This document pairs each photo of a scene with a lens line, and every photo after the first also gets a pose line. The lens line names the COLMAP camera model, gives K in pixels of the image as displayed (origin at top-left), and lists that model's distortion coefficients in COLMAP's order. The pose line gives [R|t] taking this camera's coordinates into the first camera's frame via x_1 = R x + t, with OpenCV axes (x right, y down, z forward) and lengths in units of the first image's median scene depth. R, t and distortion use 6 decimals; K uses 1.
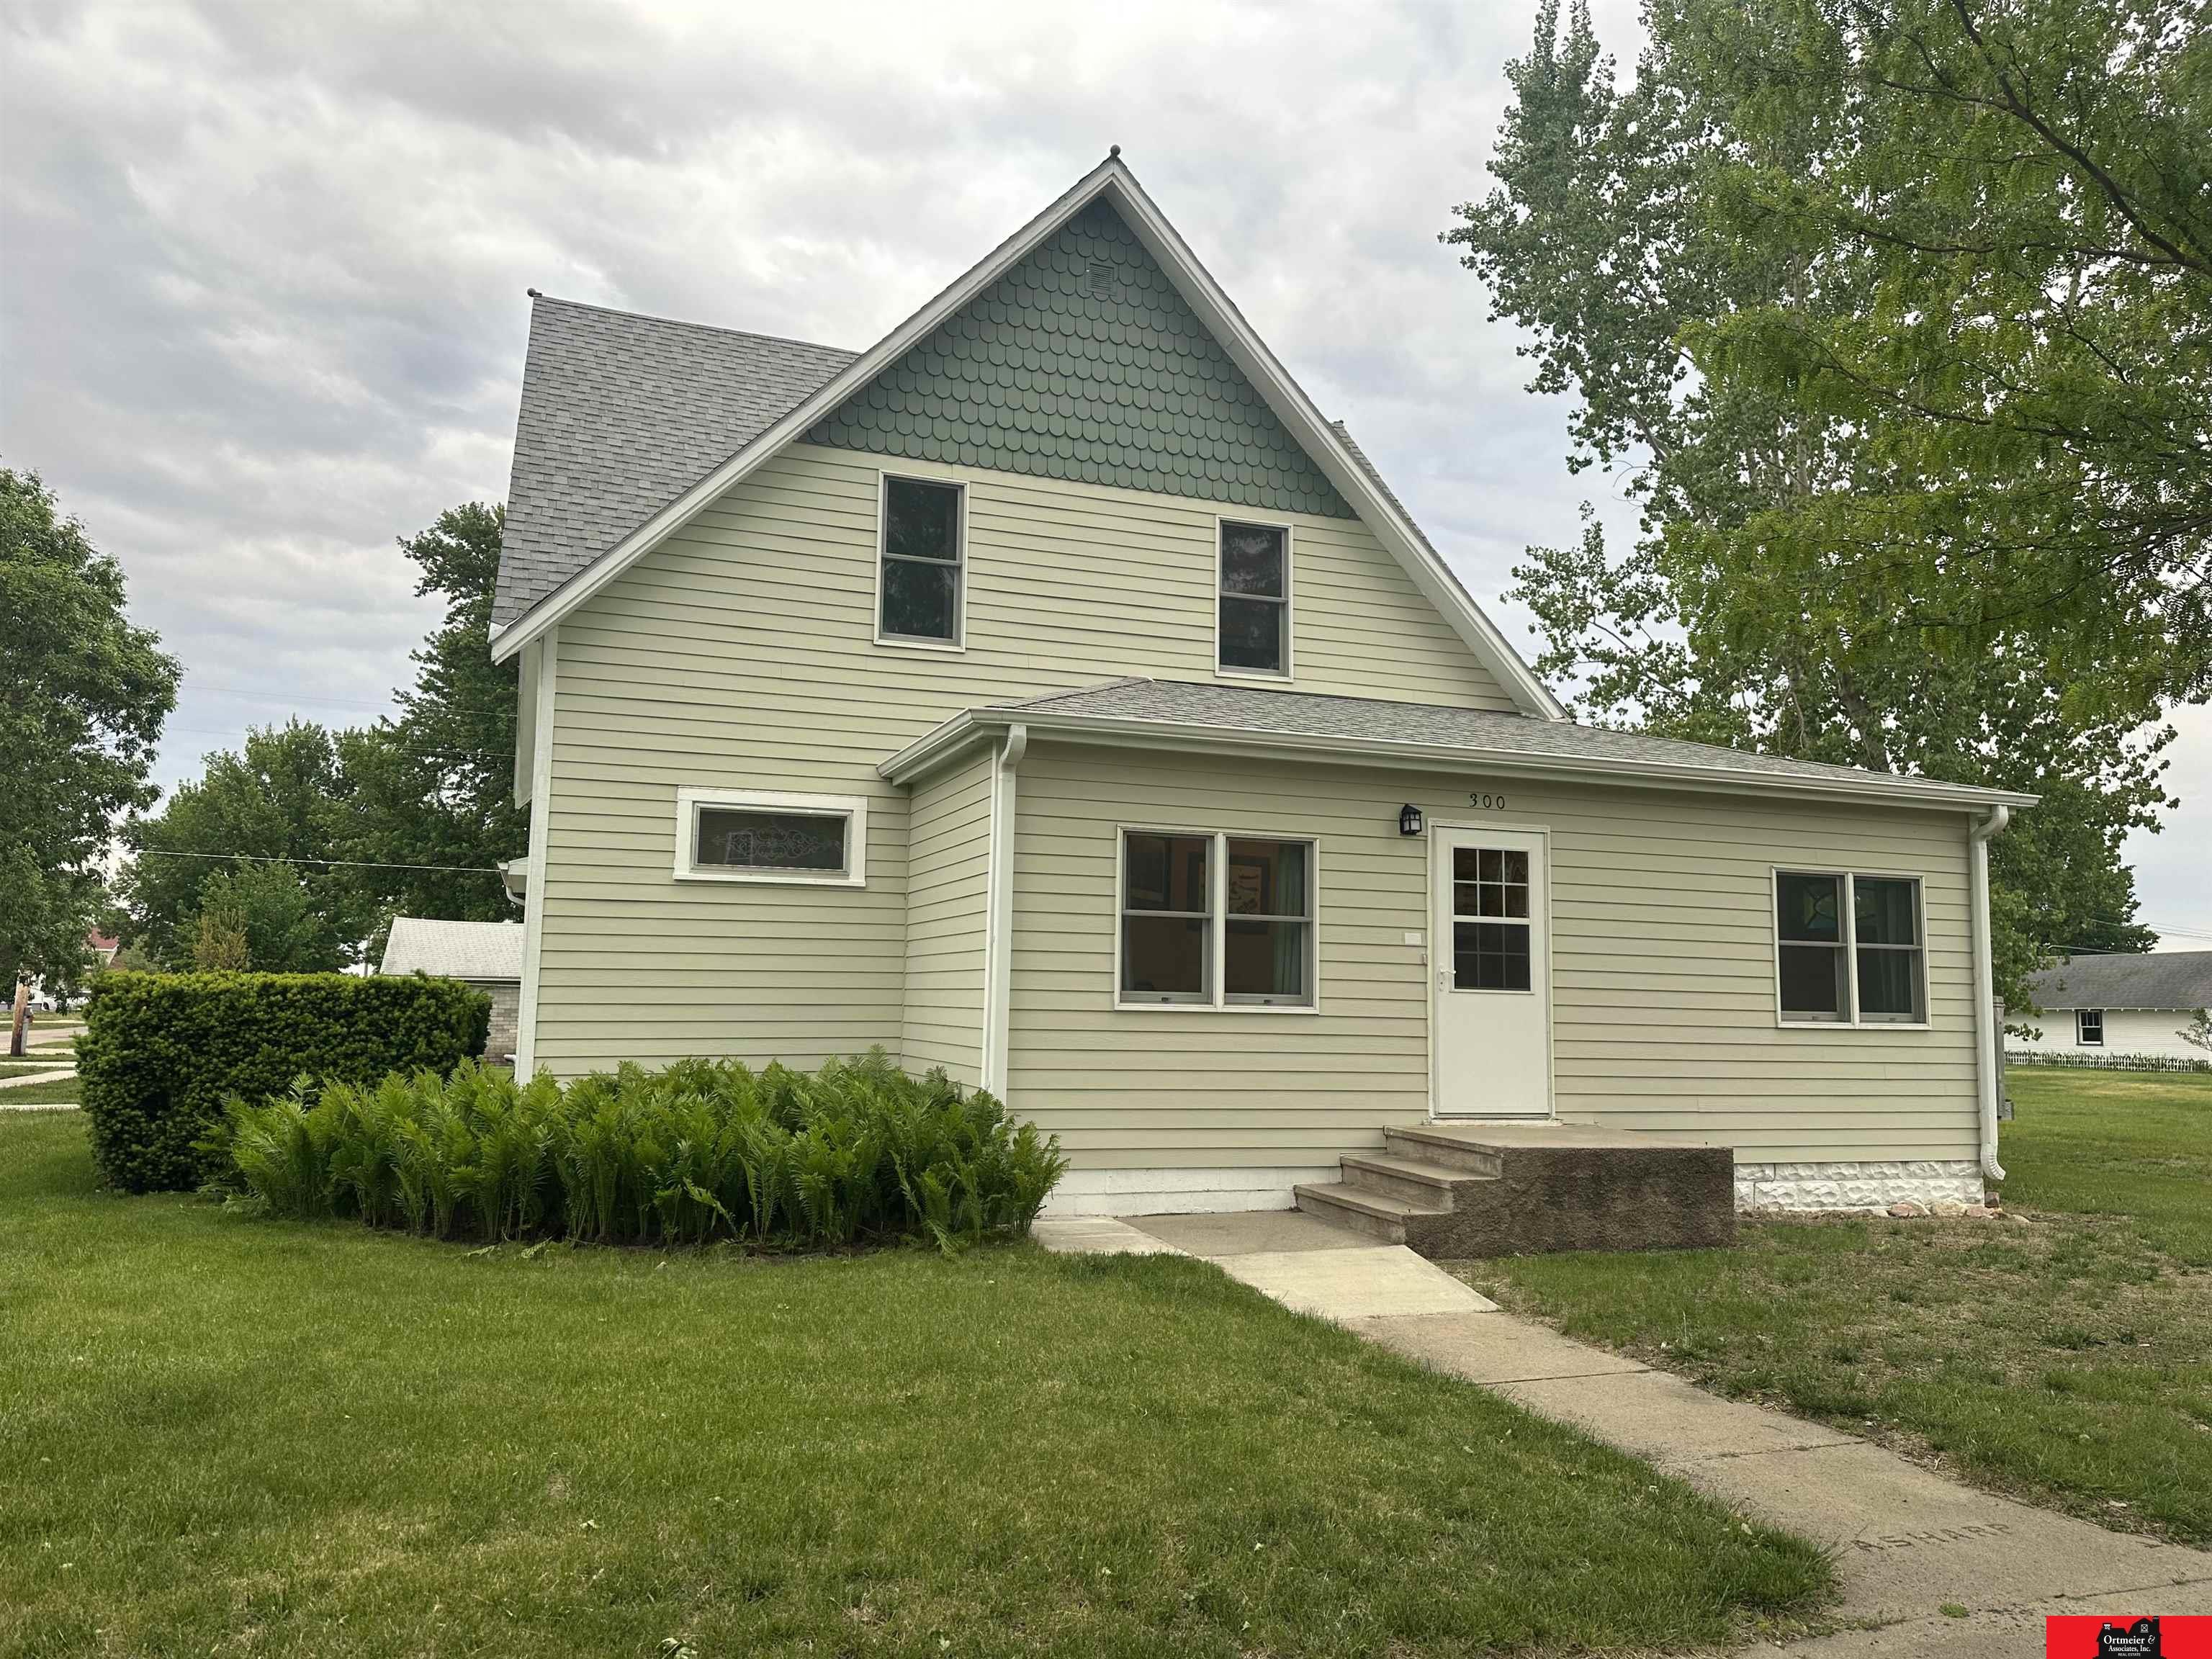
lens RADIAL K [[1562.9, 0, 1086.5], [0, 1562.9, 819.9], [0, 0, 1]] dist [0.039799, -0.041388]
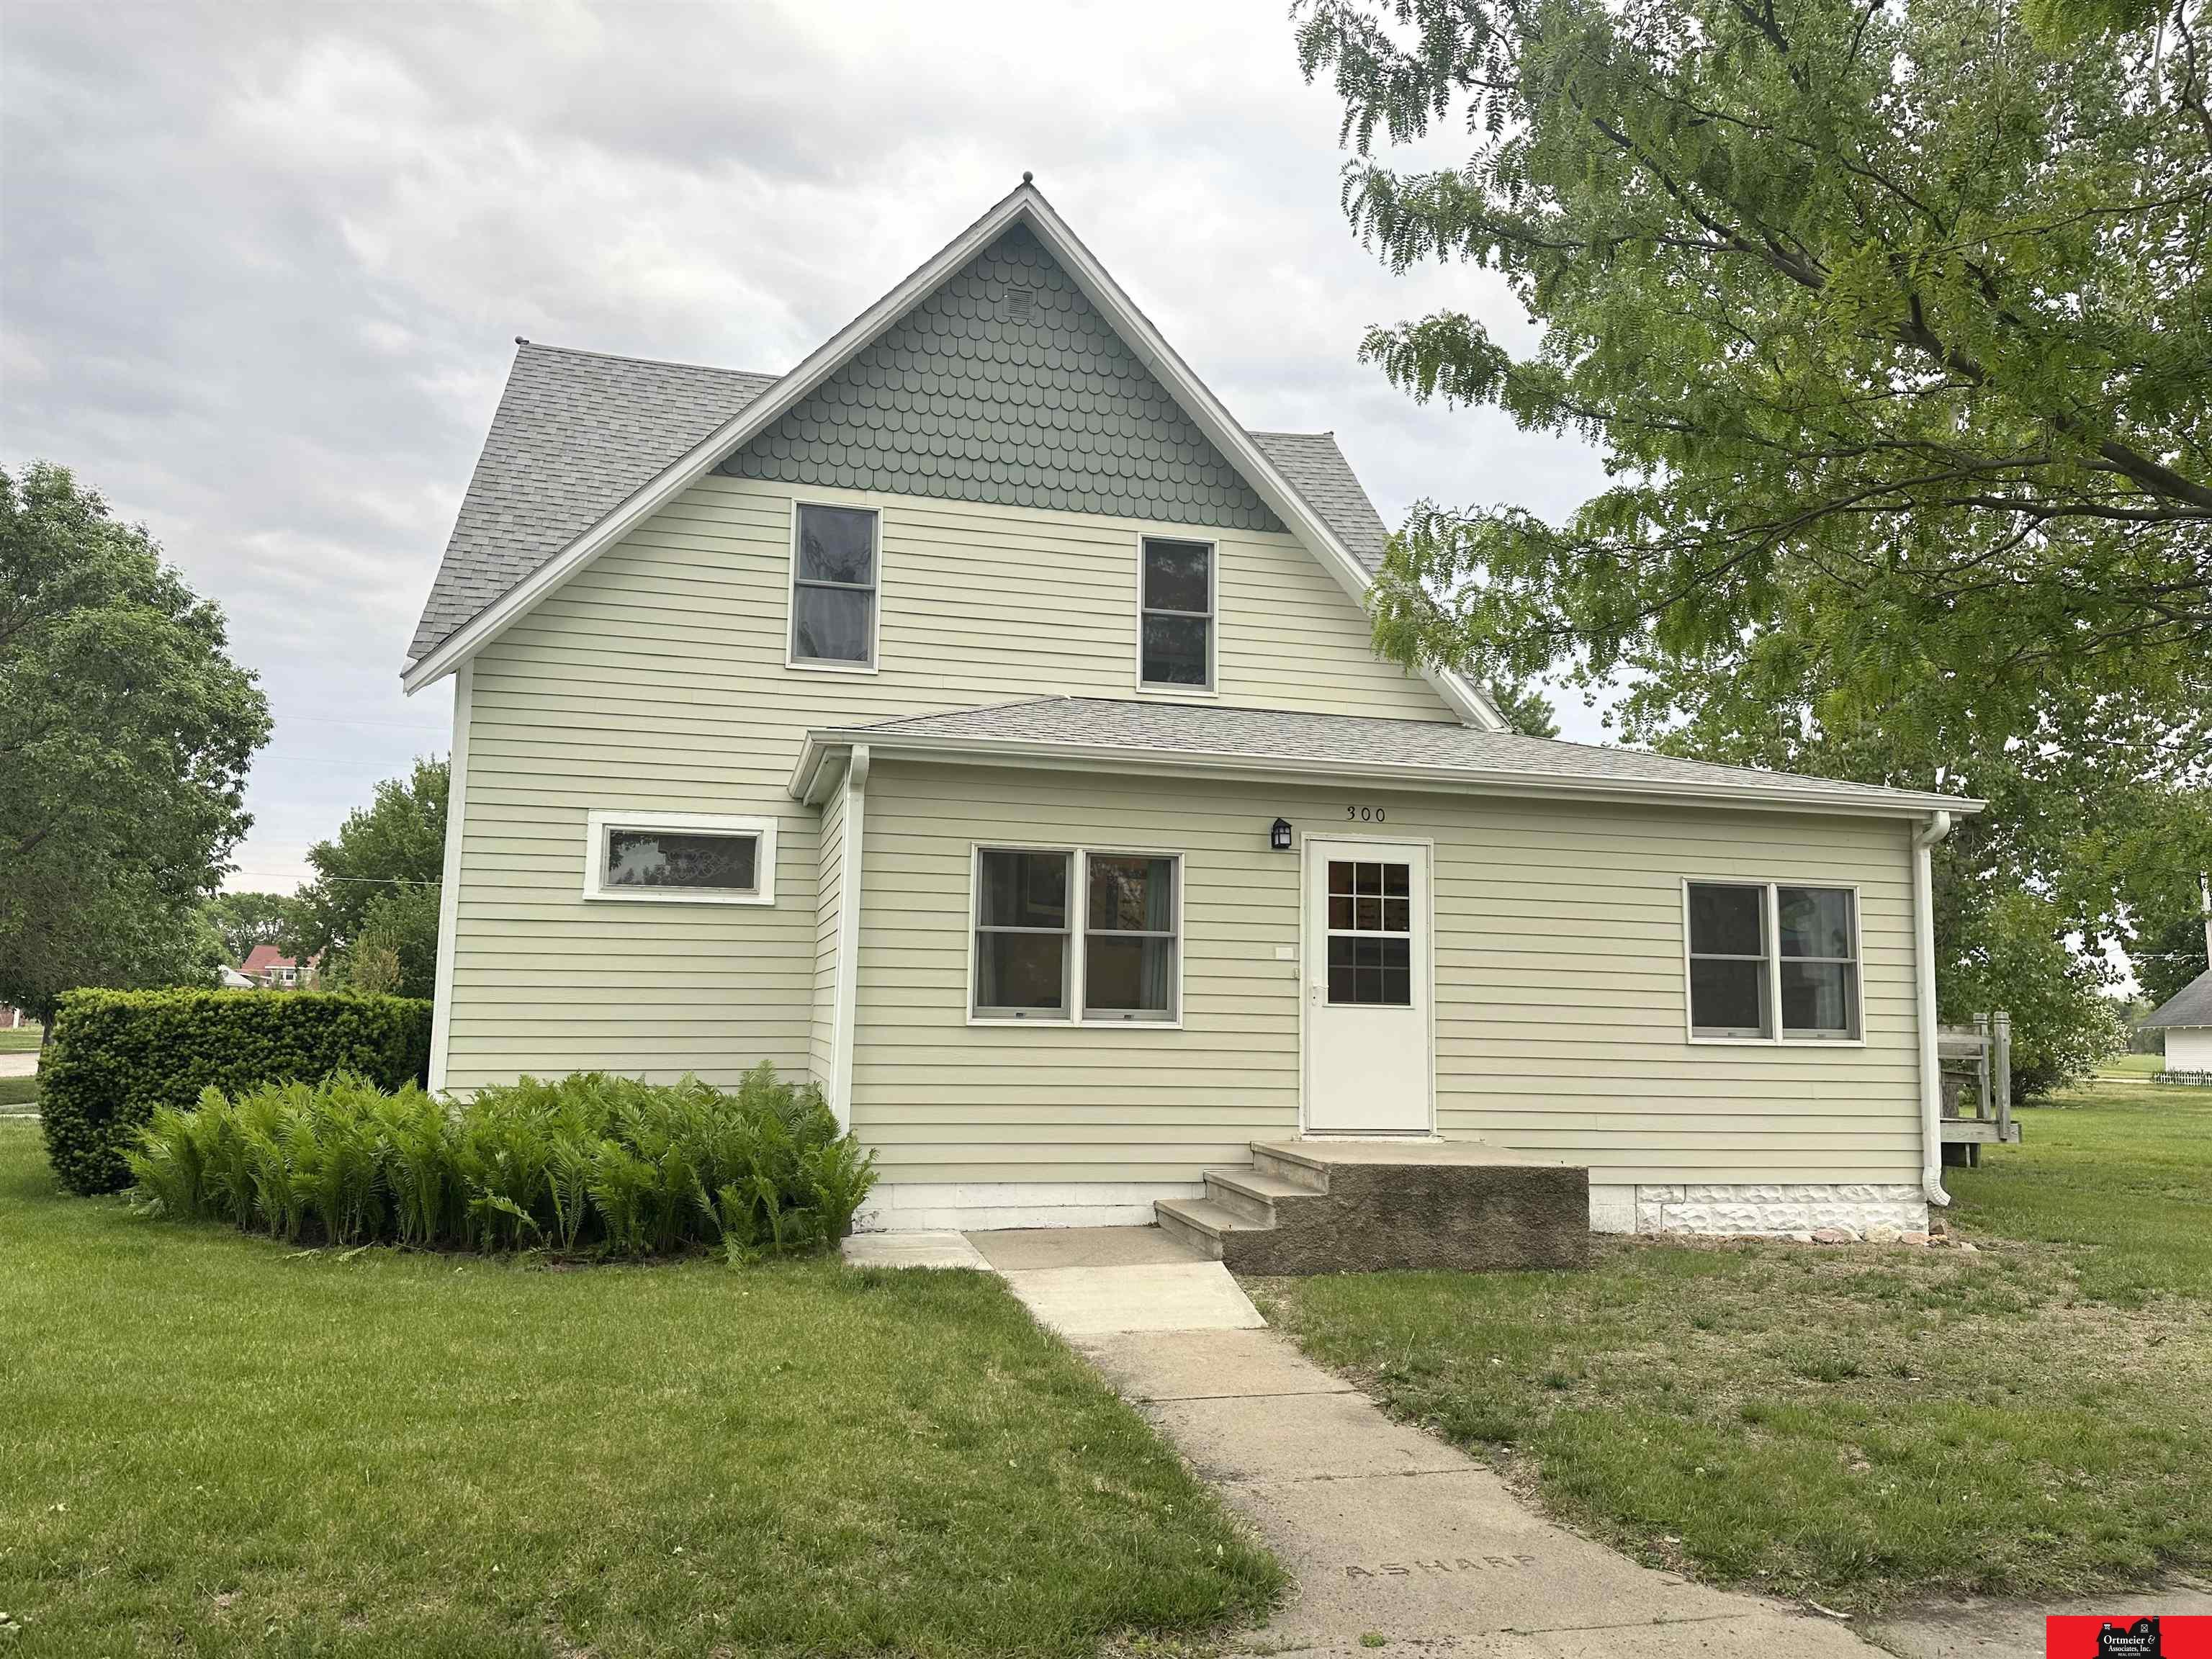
lens RADIAL K [[1562.9, 0, 1123.5], [0, 1562.9, 817.9], [0, 0, 1]] dist [0.039799, -0.041388]
pose [[0.994773, -0.012474, -0.101345, 0.203830], [0.011397, 0.999872, -0.011200, -0.000210], [0.101472, 0.009987, 0.994788, 0.001633]]
